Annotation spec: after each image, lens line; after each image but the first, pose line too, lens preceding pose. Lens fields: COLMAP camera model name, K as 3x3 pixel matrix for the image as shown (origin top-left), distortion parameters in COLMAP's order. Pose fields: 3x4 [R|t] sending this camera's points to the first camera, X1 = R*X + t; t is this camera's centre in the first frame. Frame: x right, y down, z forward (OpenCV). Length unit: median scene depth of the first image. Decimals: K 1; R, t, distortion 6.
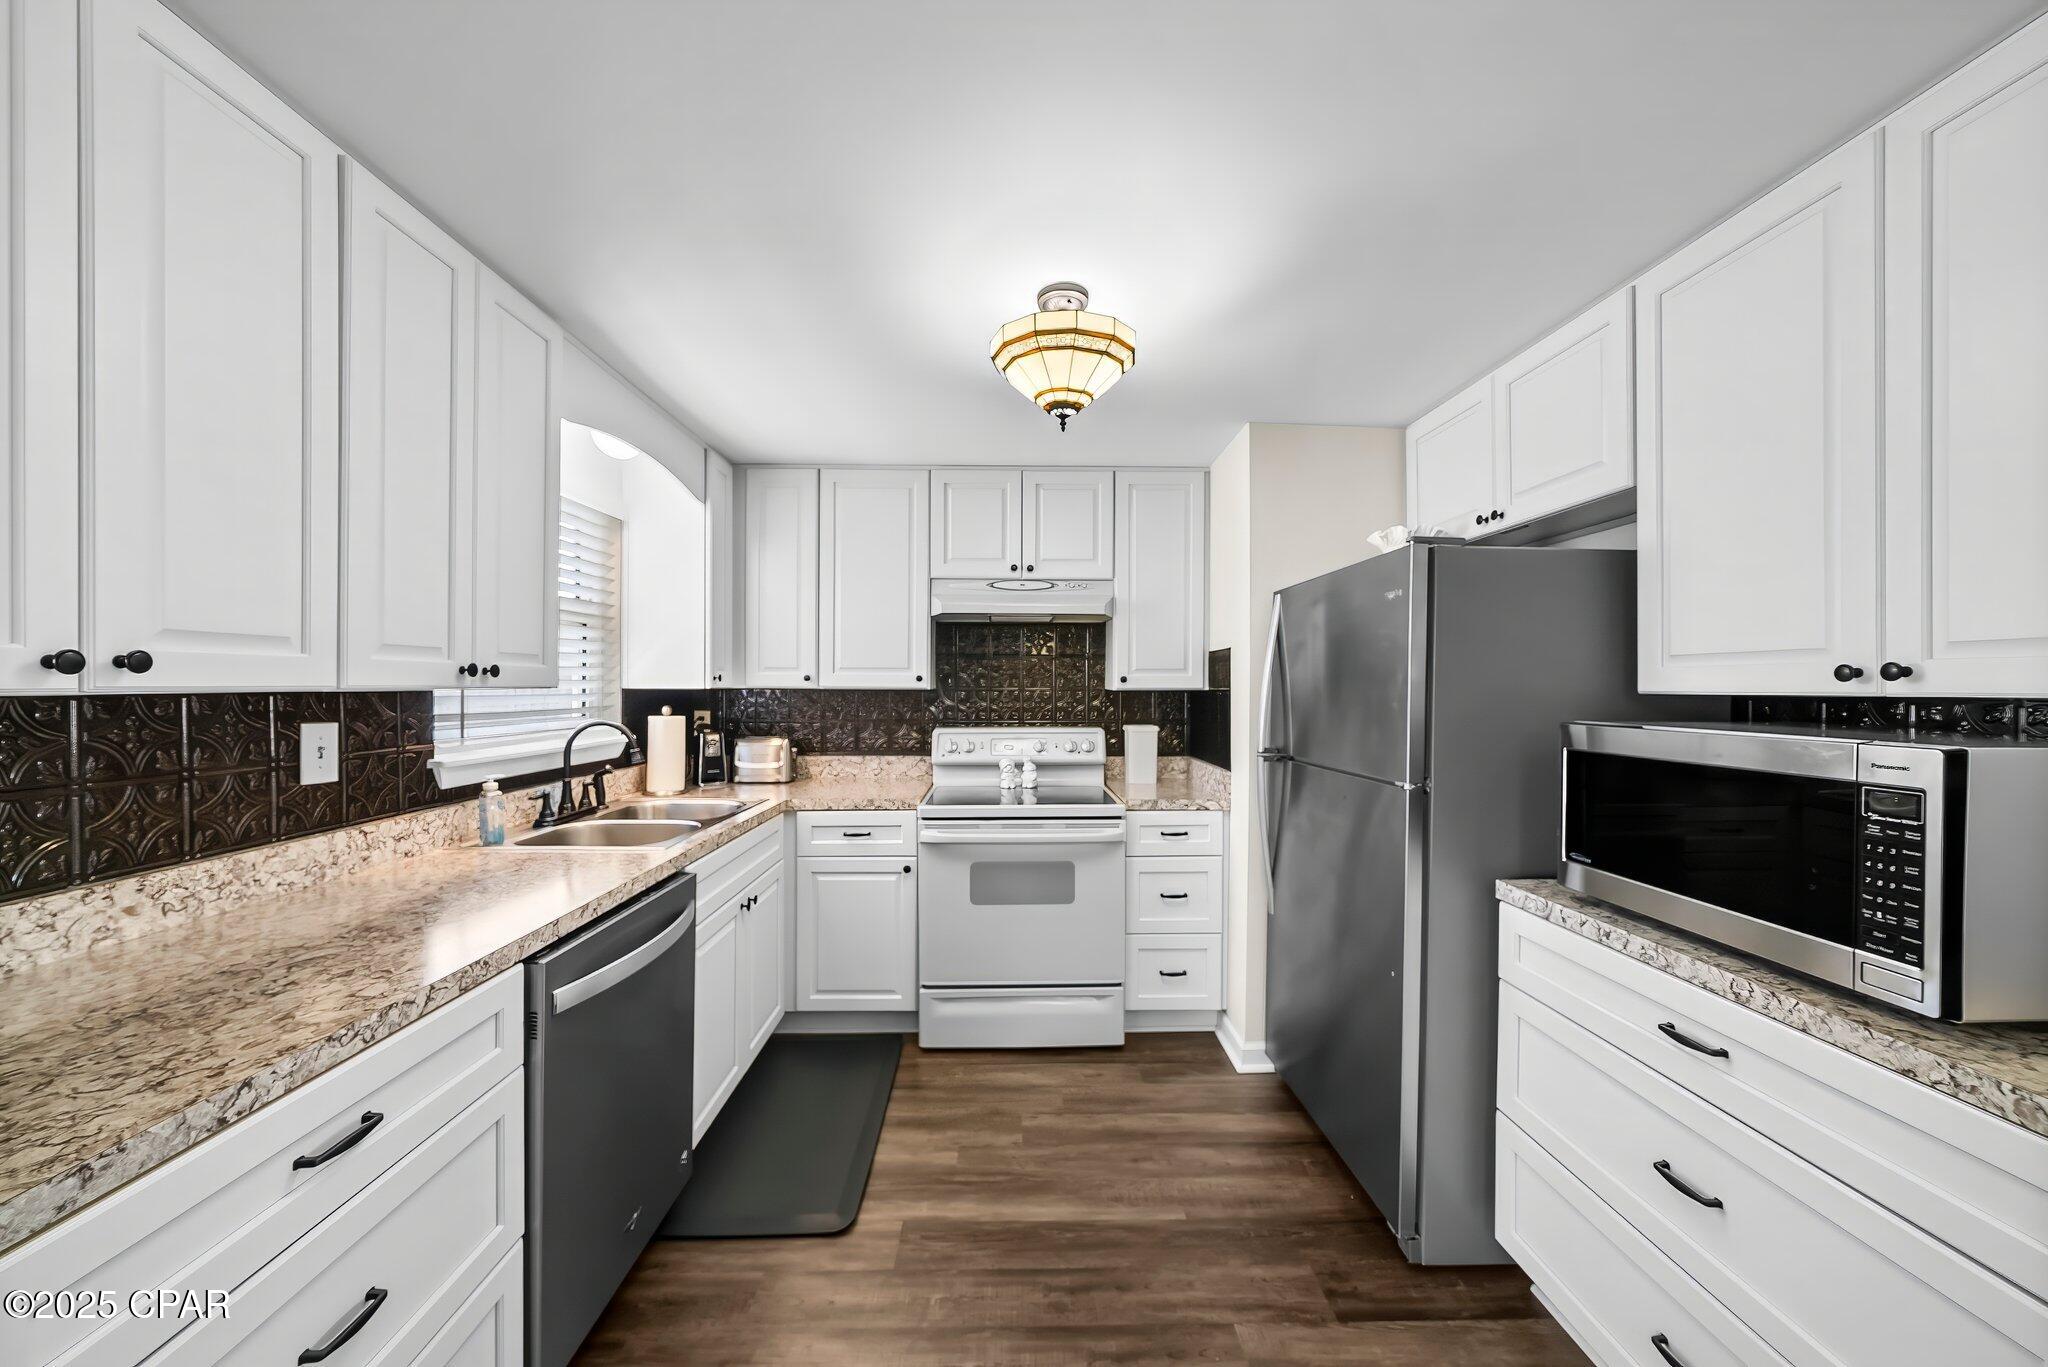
lens RADIAL K [[721.8, 0, 1017.8], [0, 721.8, 689.2], [0, 0, 1]] dist [-0.004673, 0.000181]
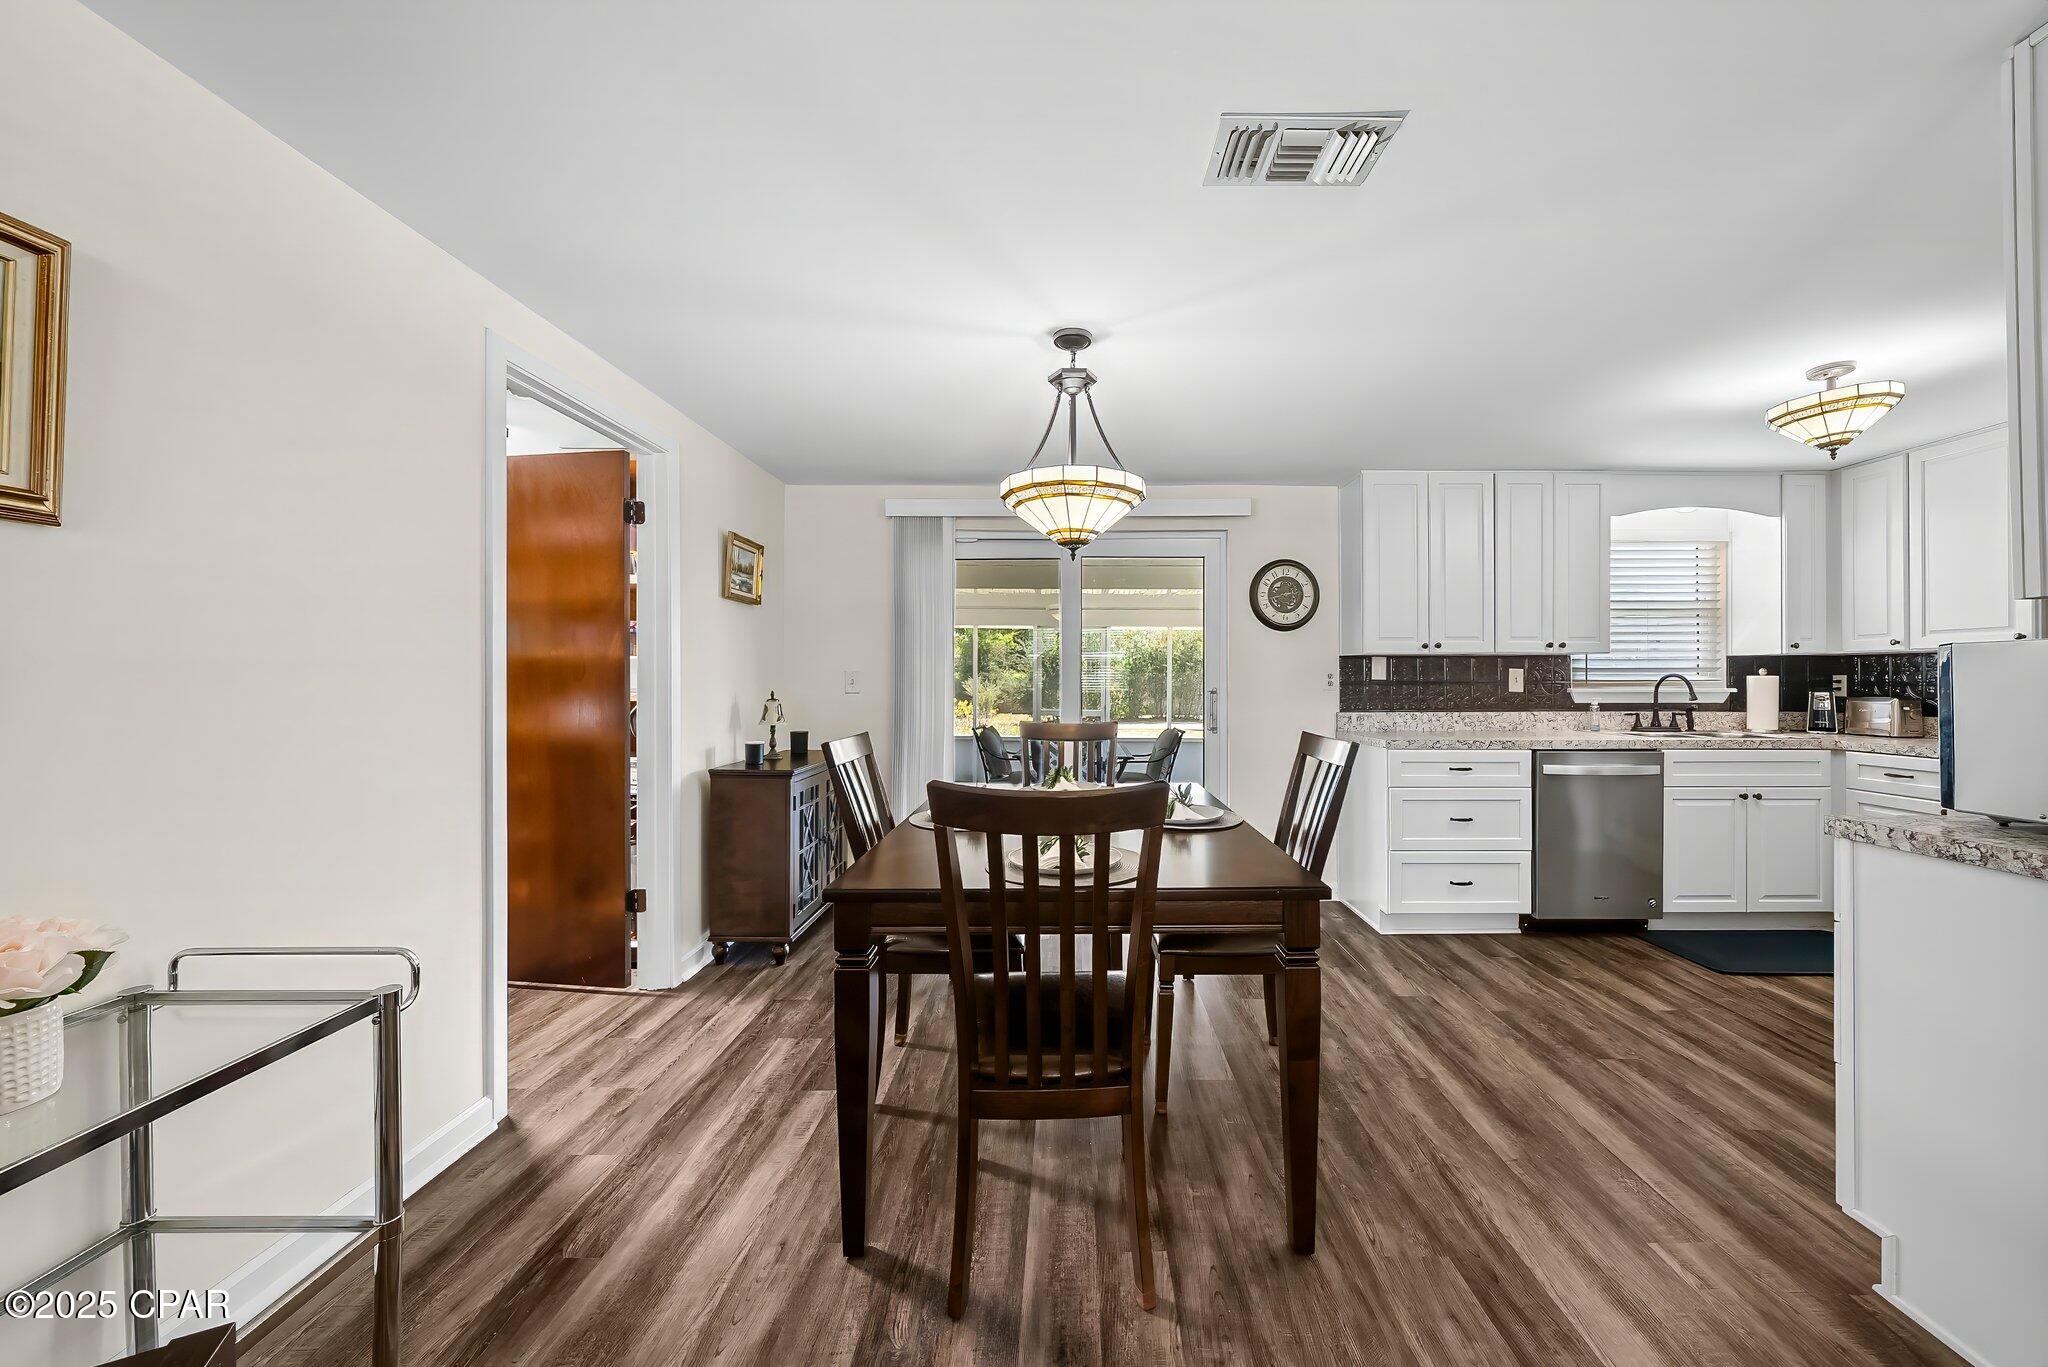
lens RADIAL K [[721.8, 0, 1051.5], [0, 721.8, 688.1], [0, 0, 1]] dist [-0.004673, 0.000181]
pose [[-0.039489, 0.014940, -0.999108, 1.372630], [-0.007570, 0.999855, 0.015250, 0.073527], [0.999191, 0.008166, -0.039371, -0.460107]]
